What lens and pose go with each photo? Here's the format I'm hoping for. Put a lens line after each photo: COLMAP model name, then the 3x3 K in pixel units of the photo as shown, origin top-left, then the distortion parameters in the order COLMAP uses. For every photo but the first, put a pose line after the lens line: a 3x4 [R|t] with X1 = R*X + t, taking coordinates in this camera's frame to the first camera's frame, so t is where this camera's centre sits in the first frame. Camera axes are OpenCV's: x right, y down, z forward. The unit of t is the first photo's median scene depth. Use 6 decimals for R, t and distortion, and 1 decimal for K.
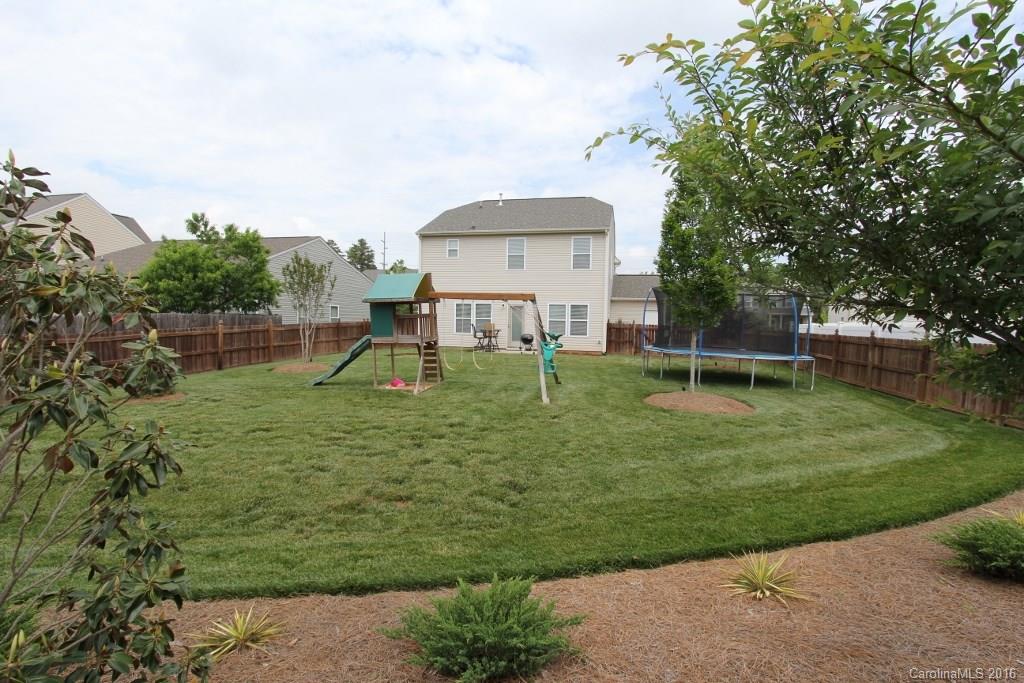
lens RADIAL K [[458.8, 0, 508.6], [0, 458.8, 341.1], [0, 0, 1]] dist [-0.001115, 0.000171]
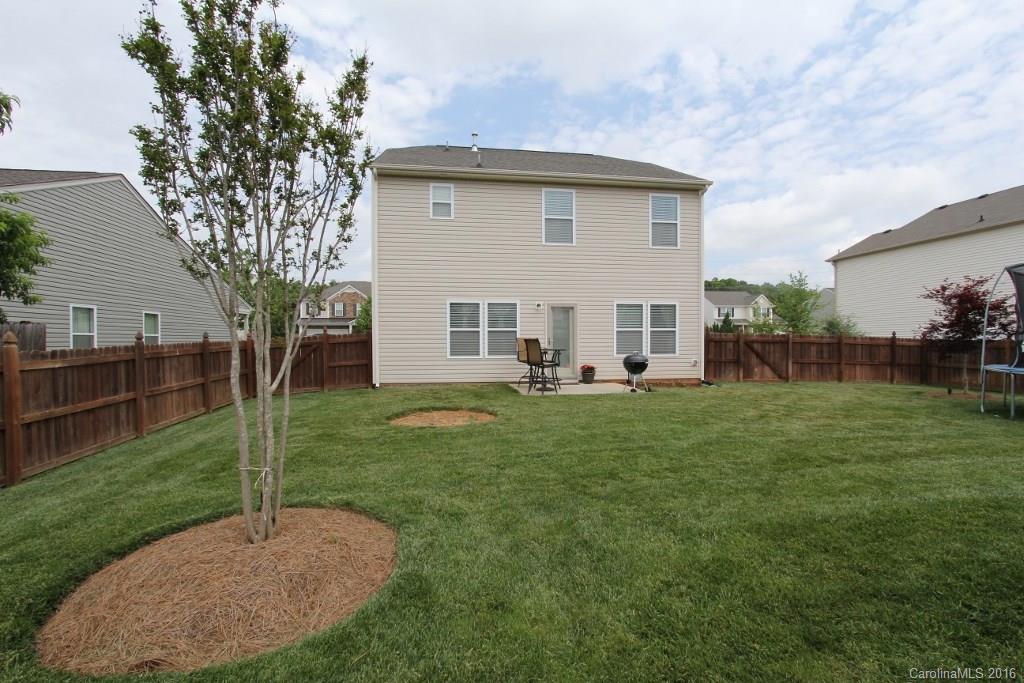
lens RADIAL K [[458.8, 0, 513.8], [0, 458.8, 344.8], [0, 0, 1]] dist [-0.001115, 0.000171]
pose [[0.940500, -0.035243, 0.337961, -0.240717], [0.026716, 0.999197, 0.029852, -0.047434], [-0.338742, -0.019047, 0.940687, 0.473628]]
